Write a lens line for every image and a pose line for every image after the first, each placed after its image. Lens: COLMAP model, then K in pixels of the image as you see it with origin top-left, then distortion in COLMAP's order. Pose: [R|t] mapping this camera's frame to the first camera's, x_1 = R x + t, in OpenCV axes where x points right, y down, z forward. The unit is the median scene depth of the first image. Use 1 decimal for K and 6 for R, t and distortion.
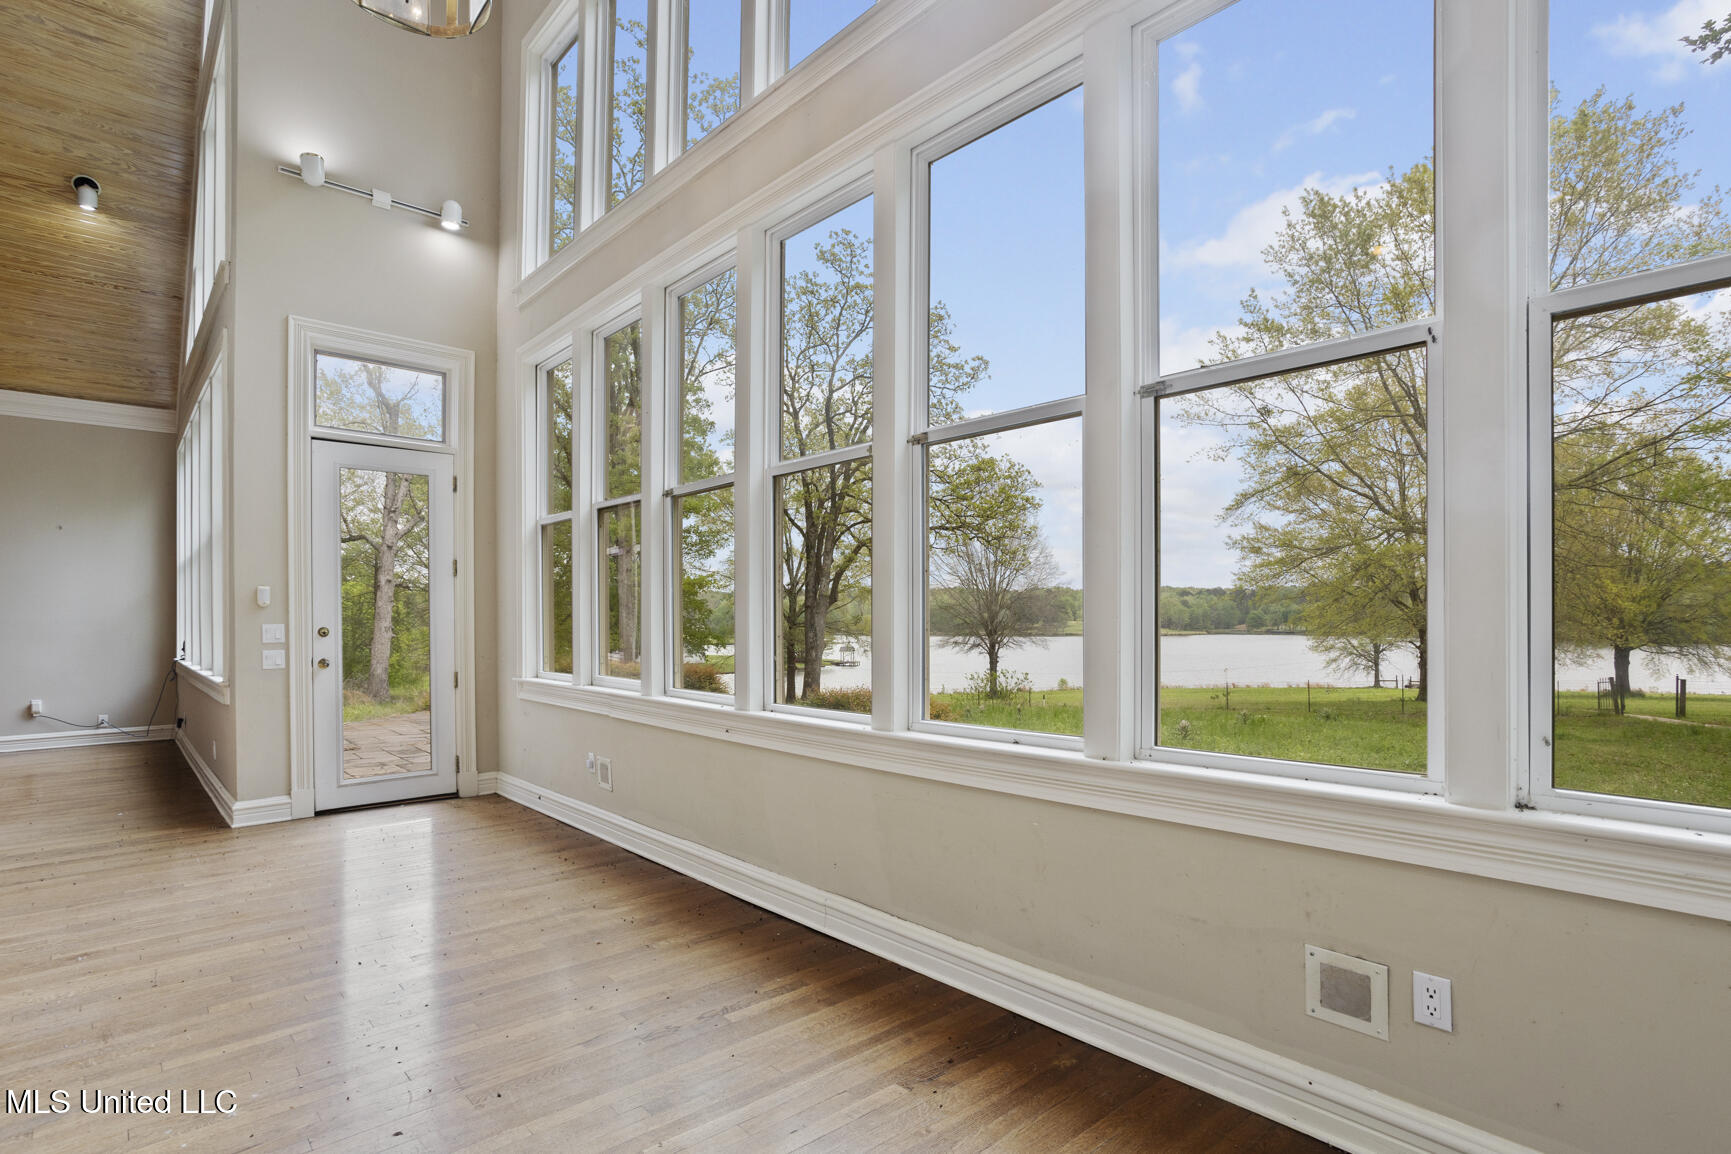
lens RADIAL K [[868.8, 0, 838.5], [0, 868.8, 617.5], [0, 0, 1]] dist [-0.027415, 0.006372]
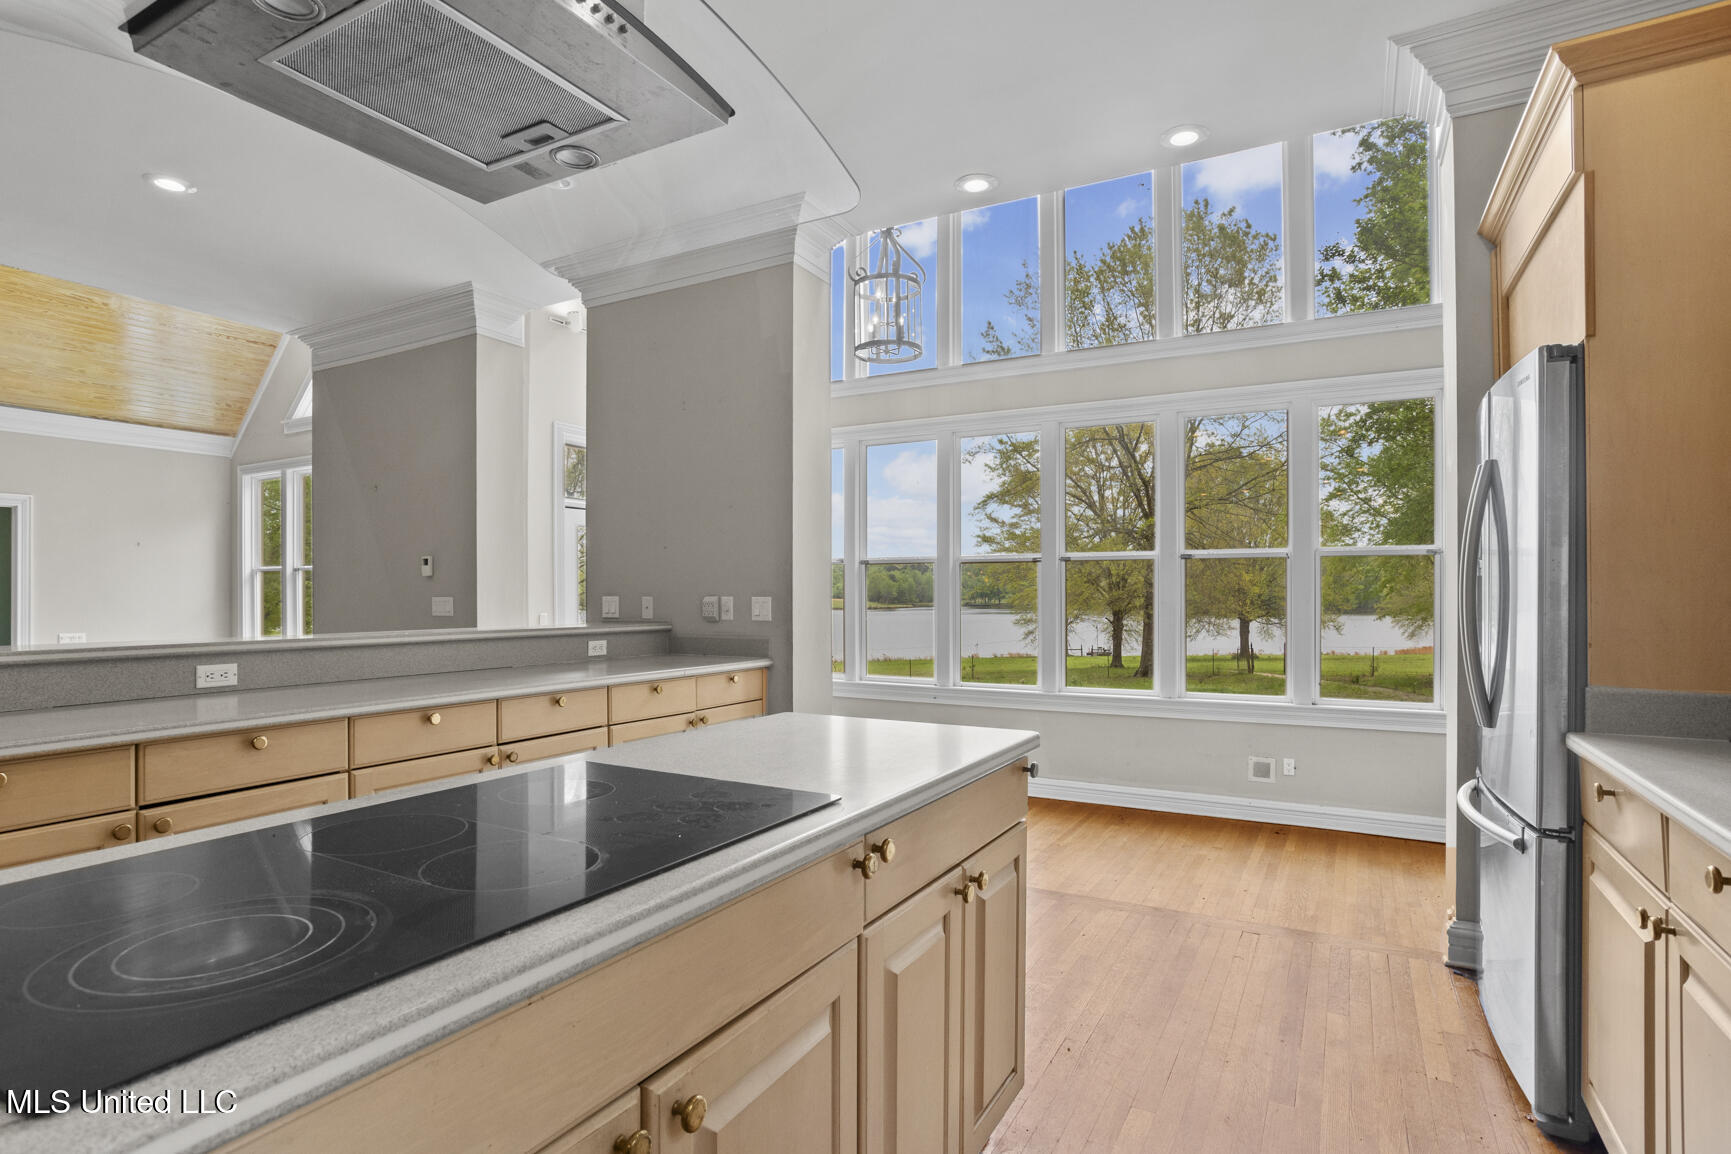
lens RADIAL K [[898.3, 0, 865.9], [0, 898.3, 584.1], [0, 0, 1]] dist [-0.013943, 0.000453]
pose [[0.939242, 0.001775, 0.343250, -0.111308], [0.001286, 0.999961, -0.008690, -0.011662], [-0.343252, 0.008603, 0.939204, -0.091642]]
